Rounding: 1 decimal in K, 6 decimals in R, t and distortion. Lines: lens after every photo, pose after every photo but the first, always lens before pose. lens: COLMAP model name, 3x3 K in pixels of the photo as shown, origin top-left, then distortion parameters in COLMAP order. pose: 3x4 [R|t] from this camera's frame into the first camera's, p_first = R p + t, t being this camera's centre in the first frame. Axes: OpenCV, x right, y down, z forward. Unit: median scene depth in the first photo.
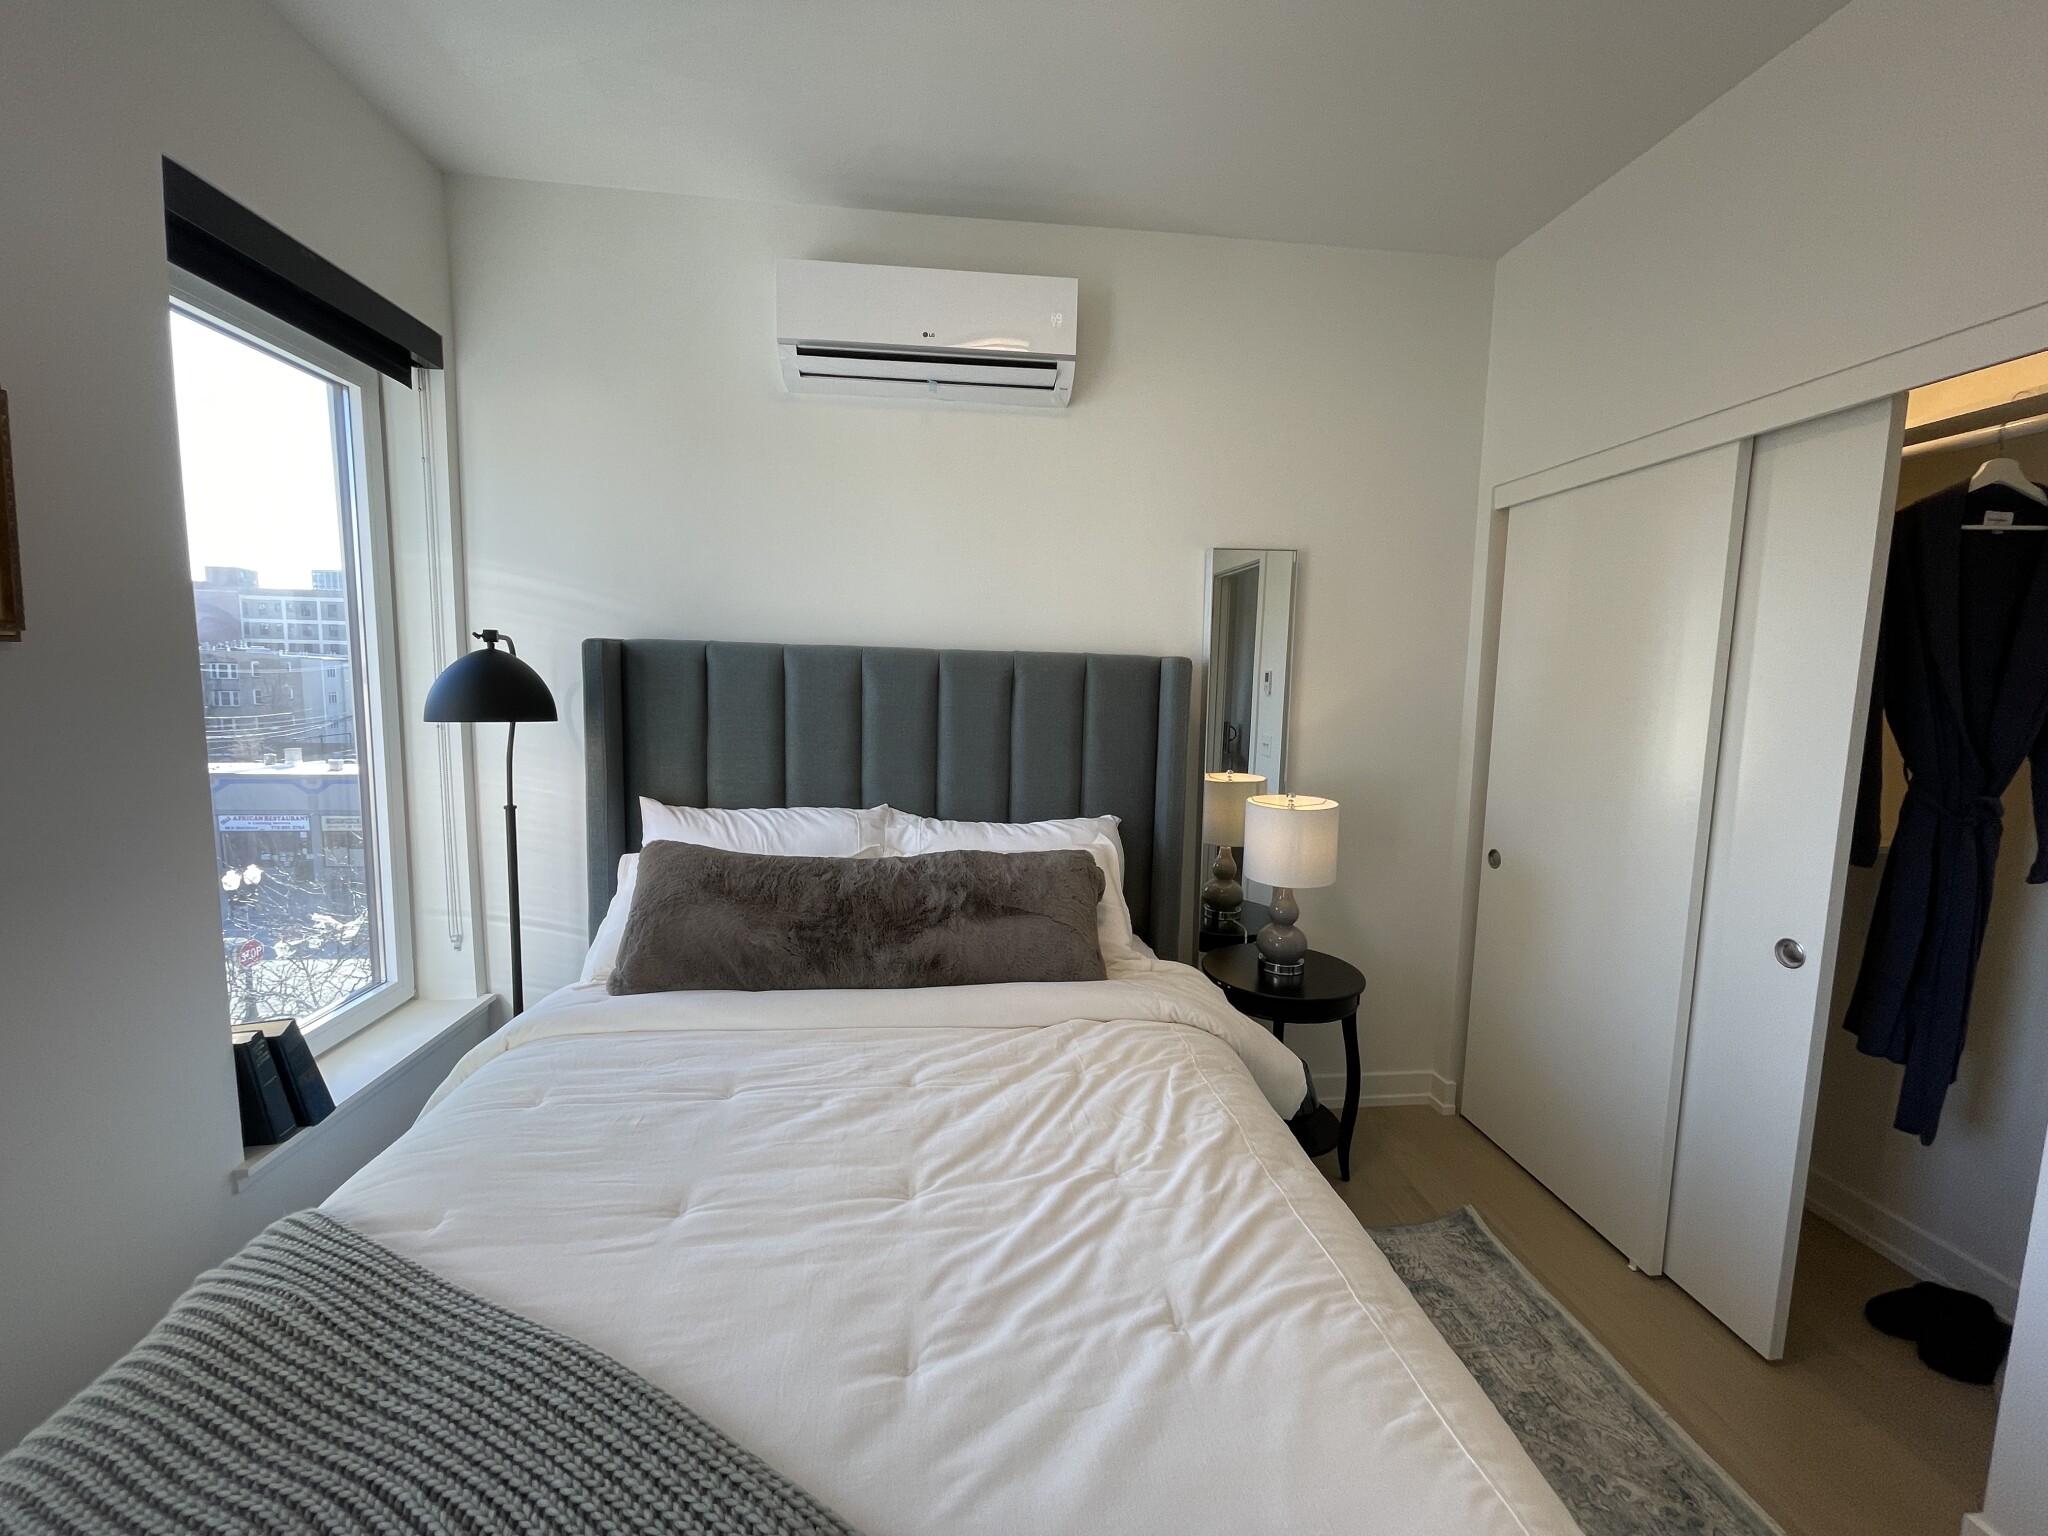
lens RADIAL K [[834.9, 0, 1024.8], [0, 834.9, 762.2], [0, 0, 1]] dist [-0.004849, 0.000145]
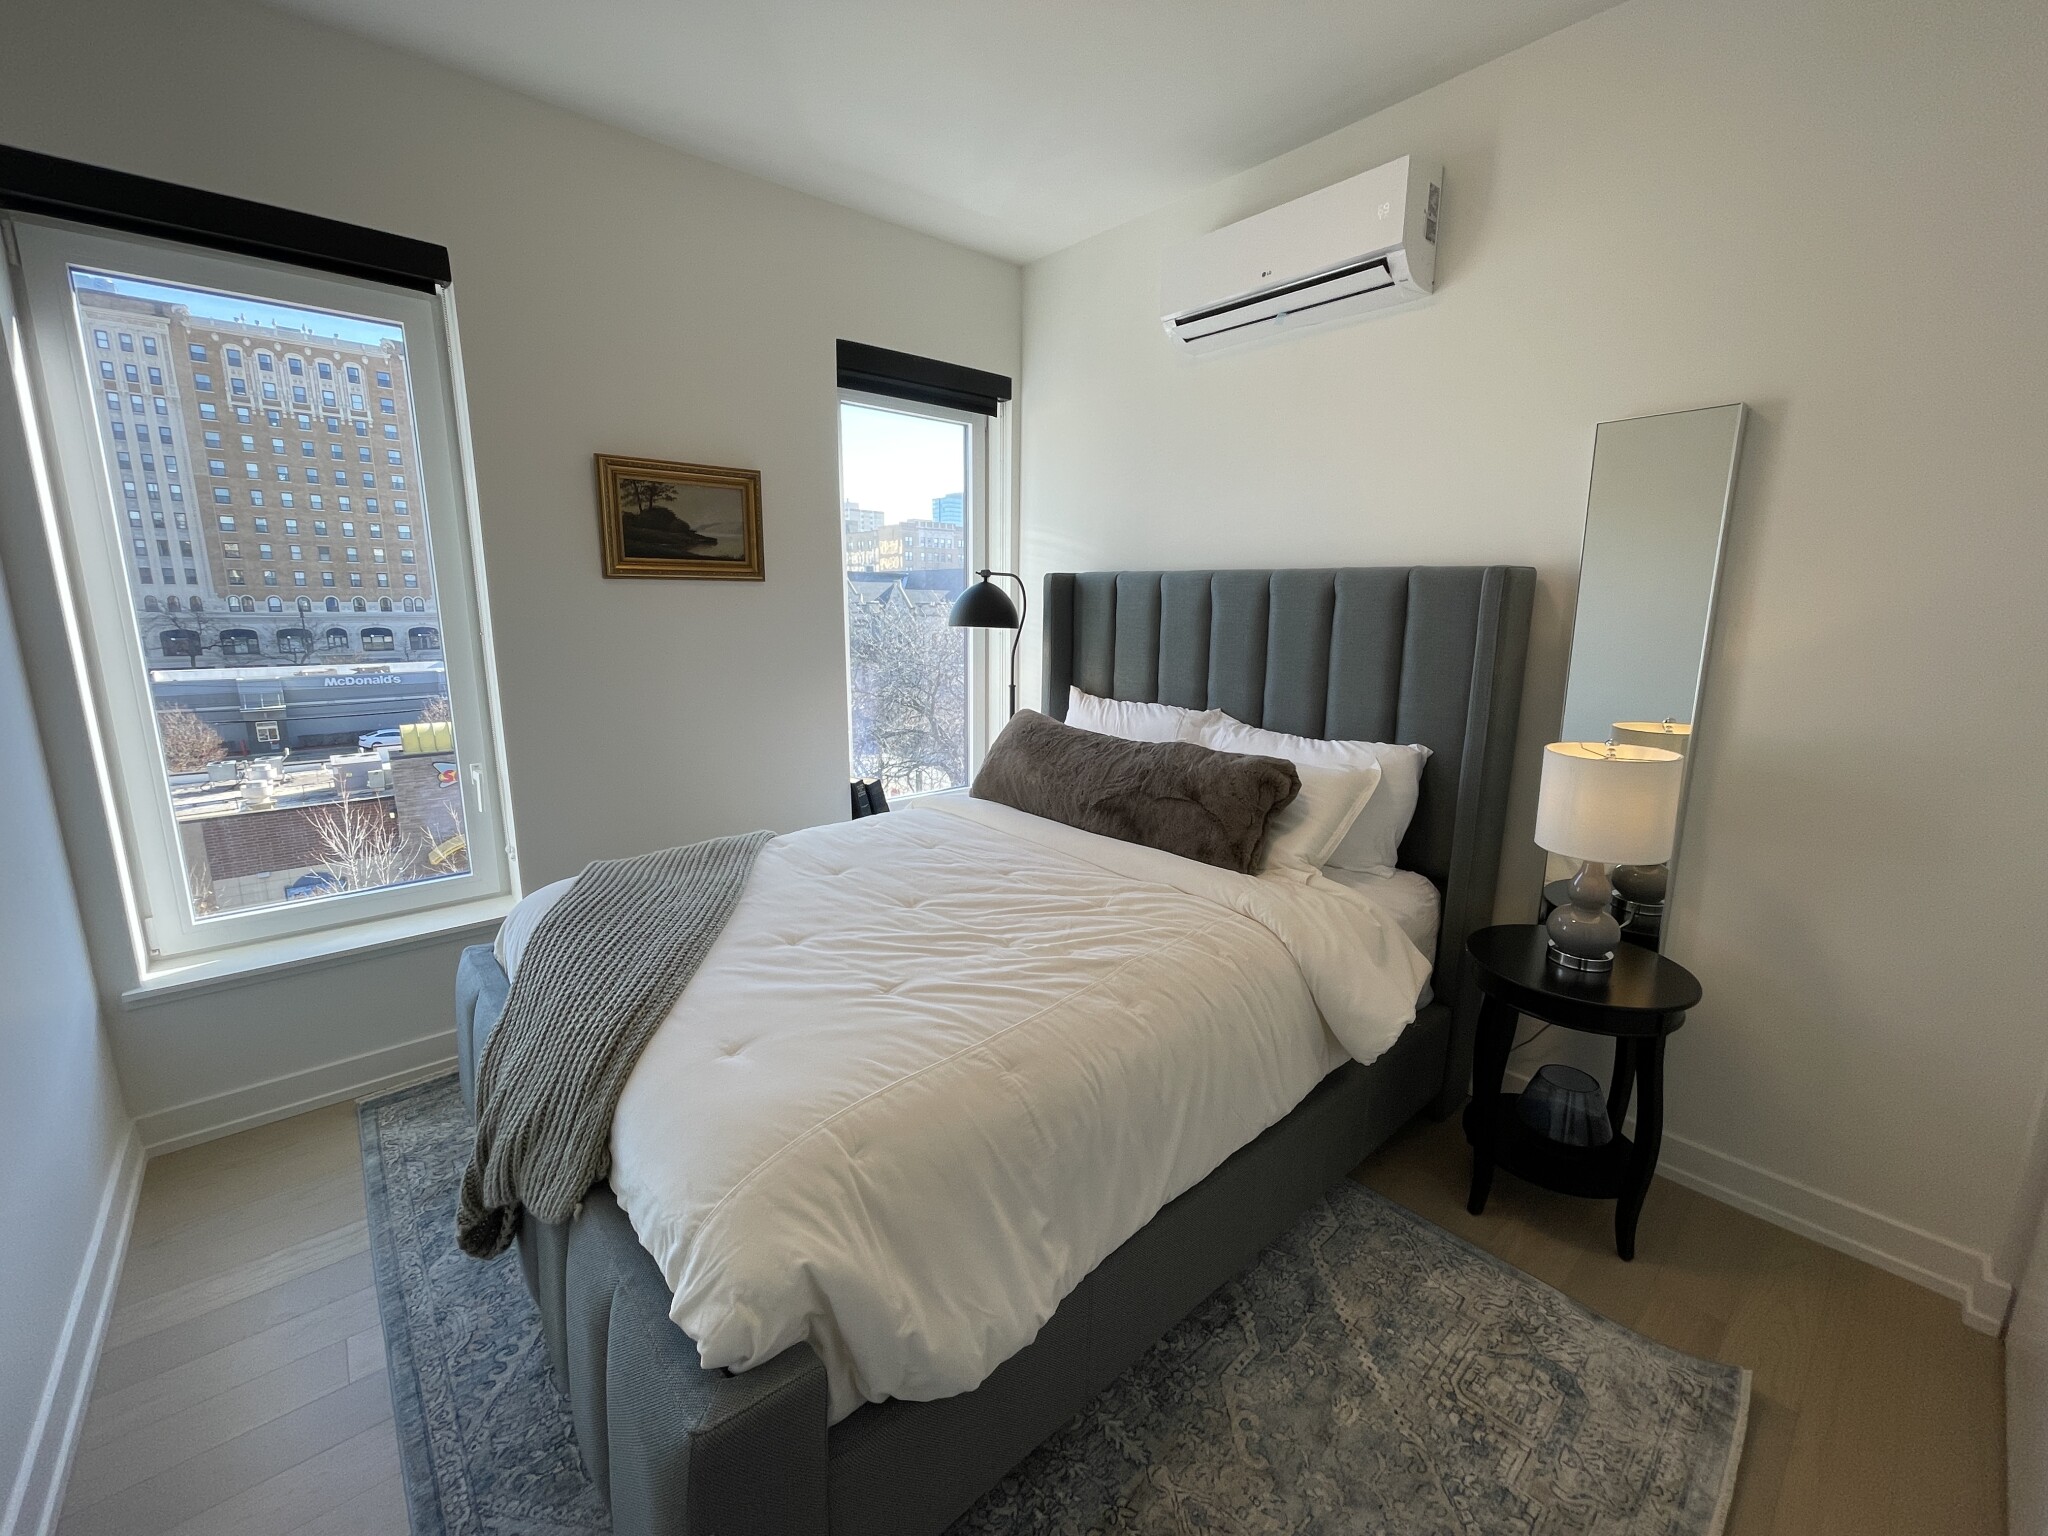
lens RADIAL K [[813.9, 0, 1024.0], [0, 813.9, 768.0], [0, 0, 1]] dist [0.001031, -0.000080]
pose [[0.582876, 0.150135, -0.798571, 0.830429], [-0.092647, 0.988653, 0.118249, 0.031347], [0.807262, 0.005061, 0.590171, 0.167008]]
